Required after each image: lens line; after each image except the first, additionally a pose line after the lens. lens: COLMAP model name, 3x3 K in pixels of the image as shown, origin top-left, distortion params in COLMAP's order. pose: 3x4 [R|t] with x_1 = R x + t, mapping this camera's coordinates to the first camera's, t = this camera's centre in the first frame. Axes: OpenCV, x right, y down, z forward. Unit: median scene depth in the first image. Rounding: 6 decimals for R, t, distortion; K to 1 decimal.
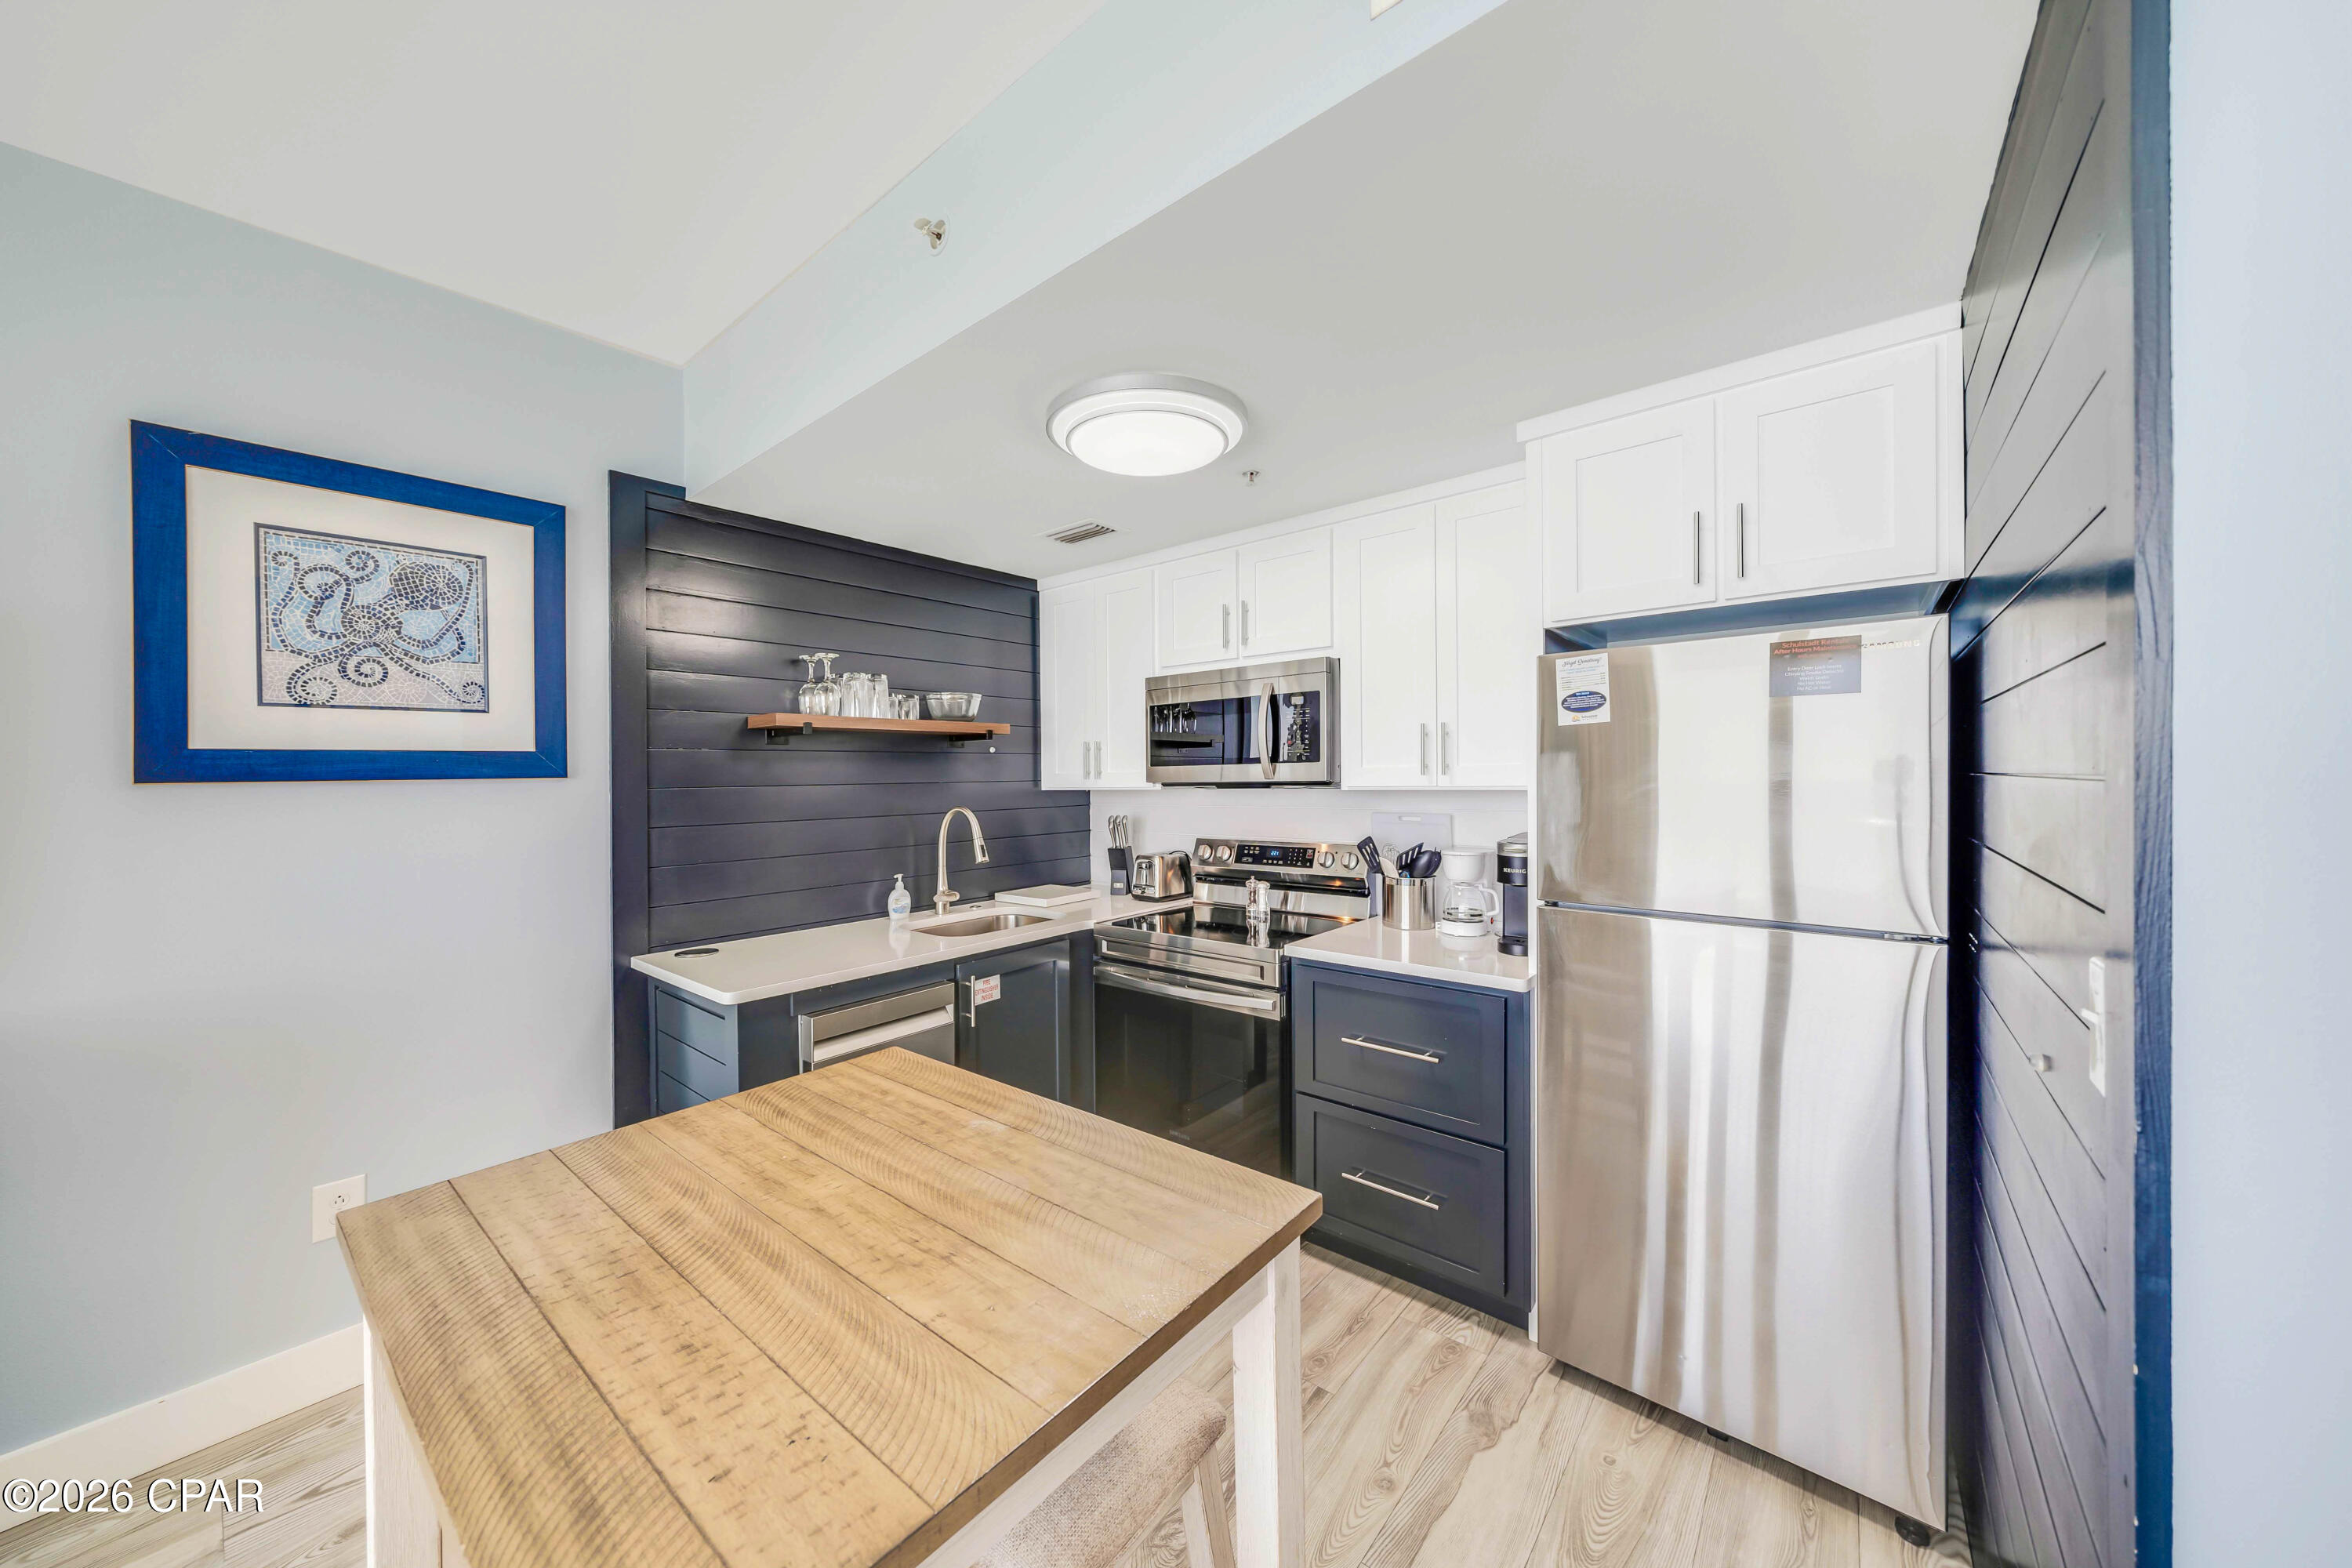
lens RADIAL K [[815.7, 0, 1164.0], [0, 815.7, 777.9], [0, 0, 1]] dist [-0.005343, 0.000569]
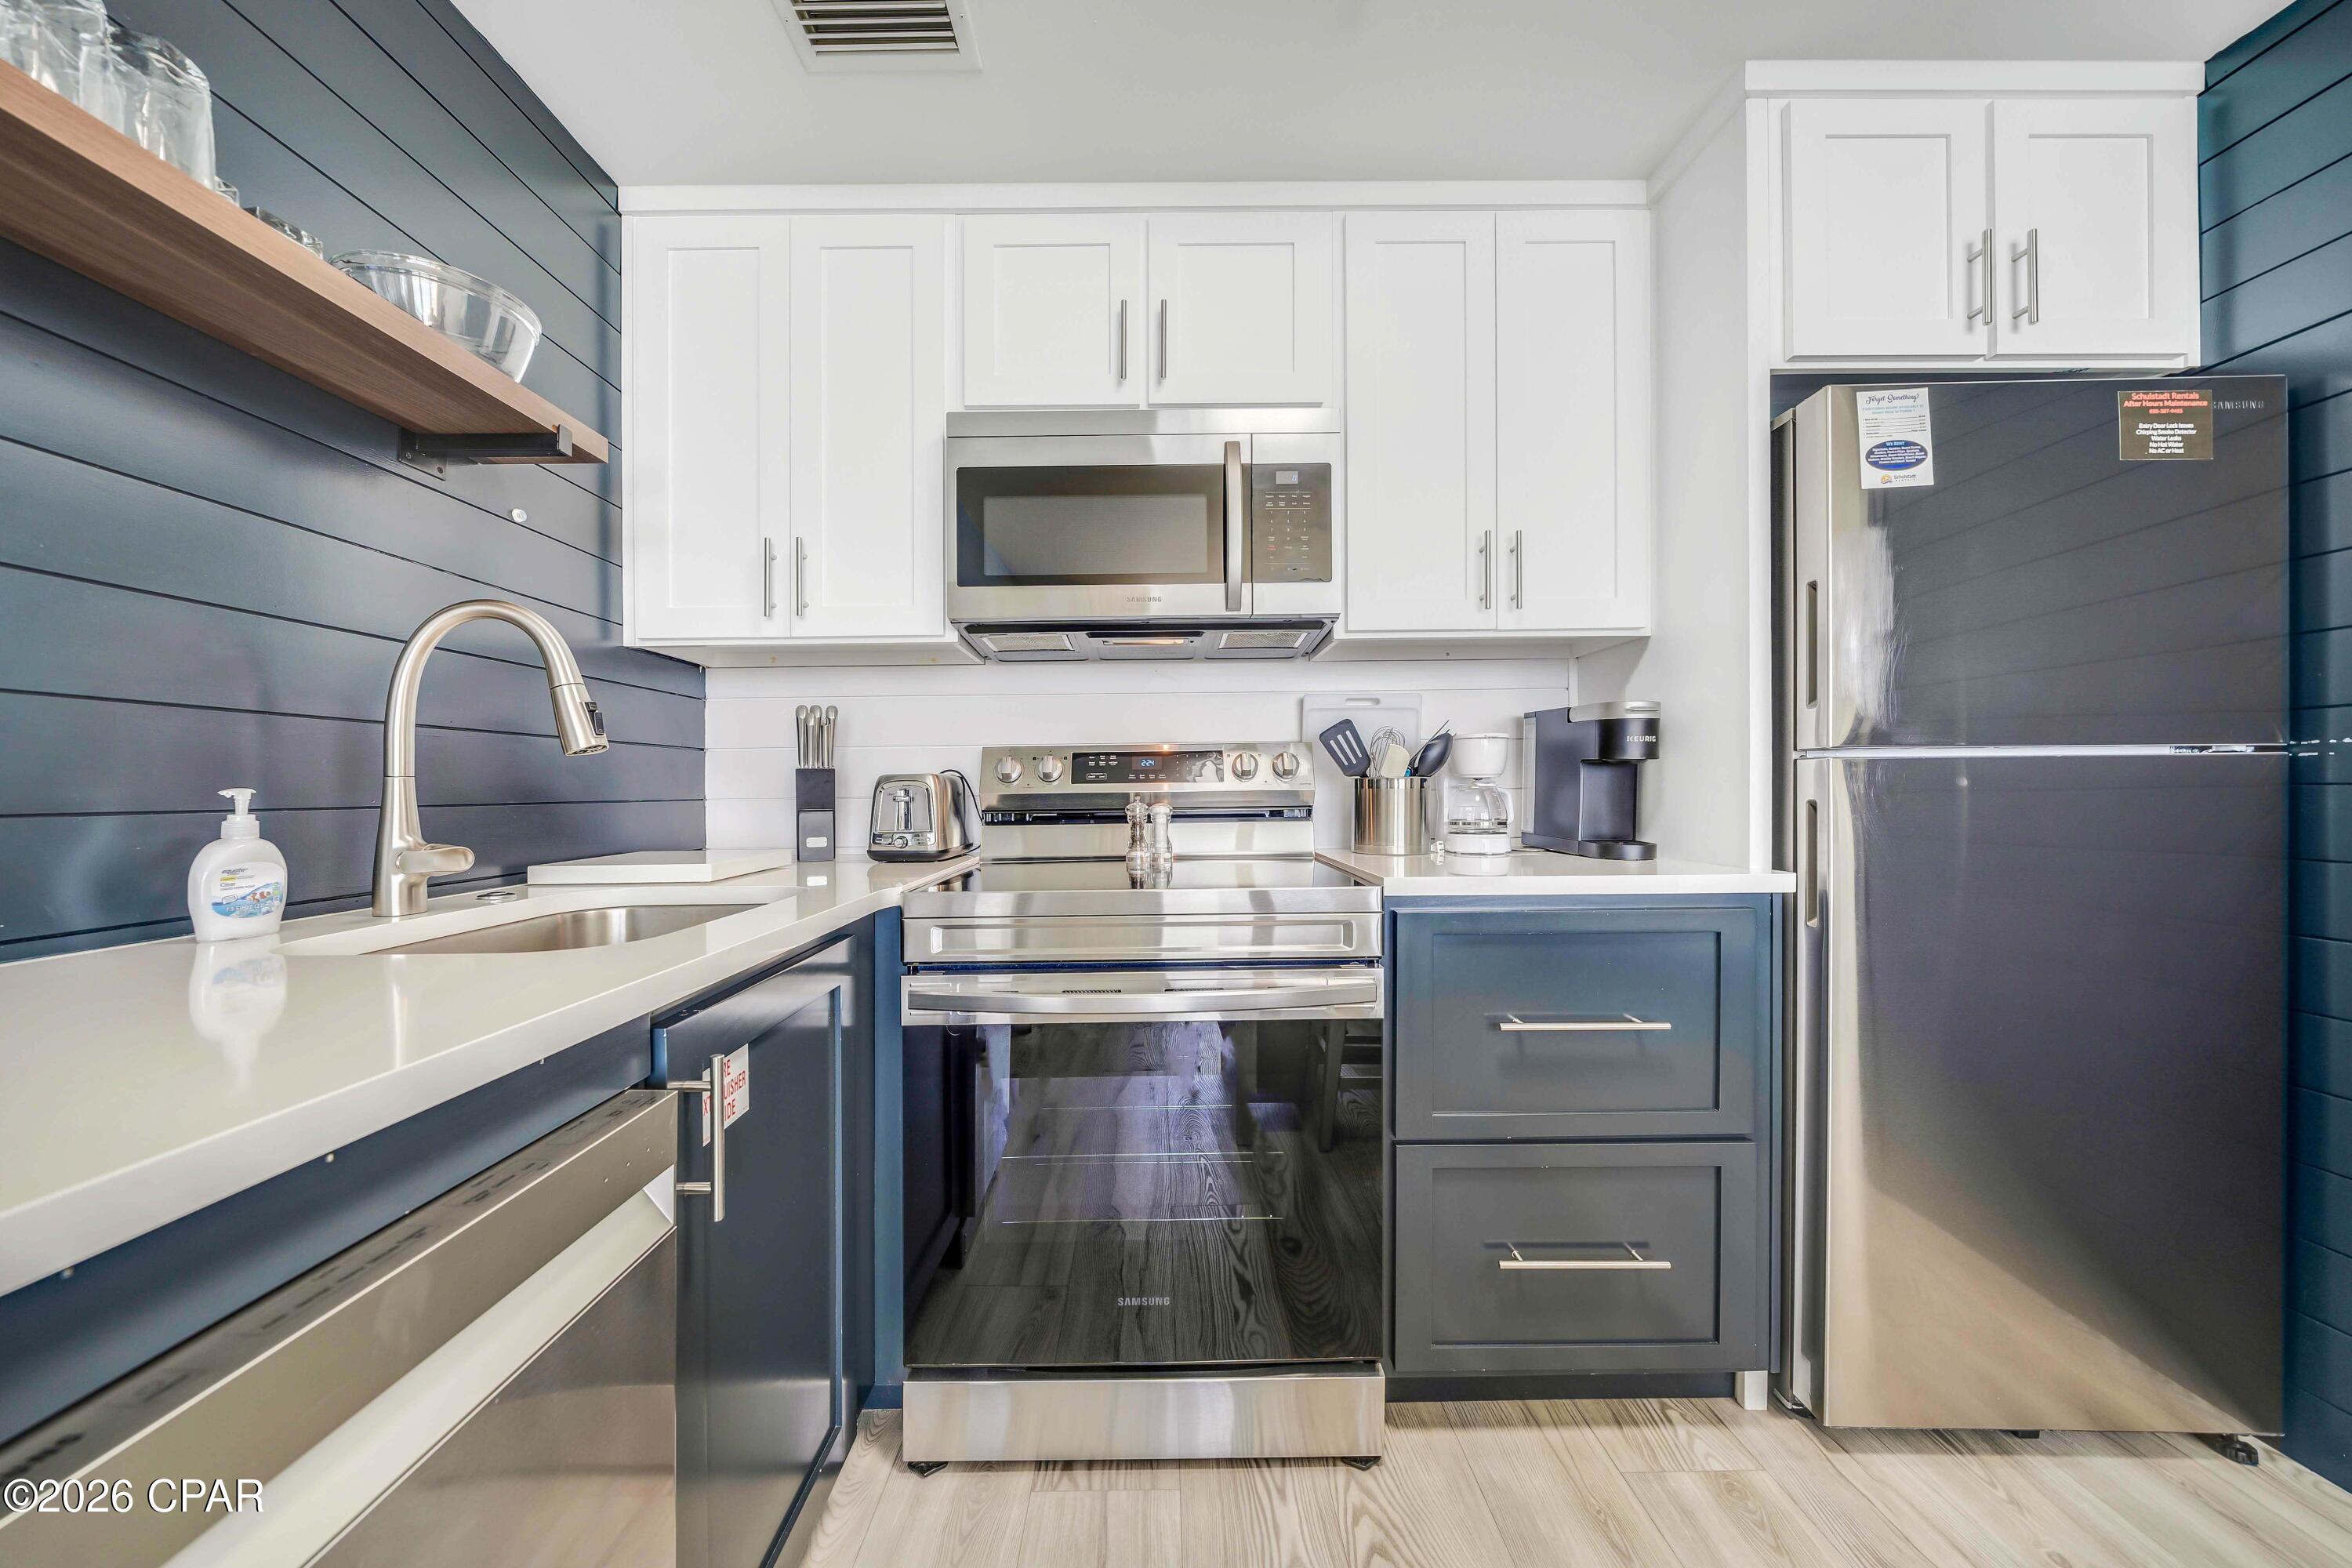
lens RADIAL K [[815.7, 0, 1160.3], [0, 815.7, 790.9], [0, 0, 1]] dist [-0.005343, 0.000569]
pose [[0.766416, 0.003238, 0.642336, -0.316914], [0.001409, 0.999976, -0.006722, 0.151161], [-0.642343, 0.006057, 0.766394, 0.682415]]
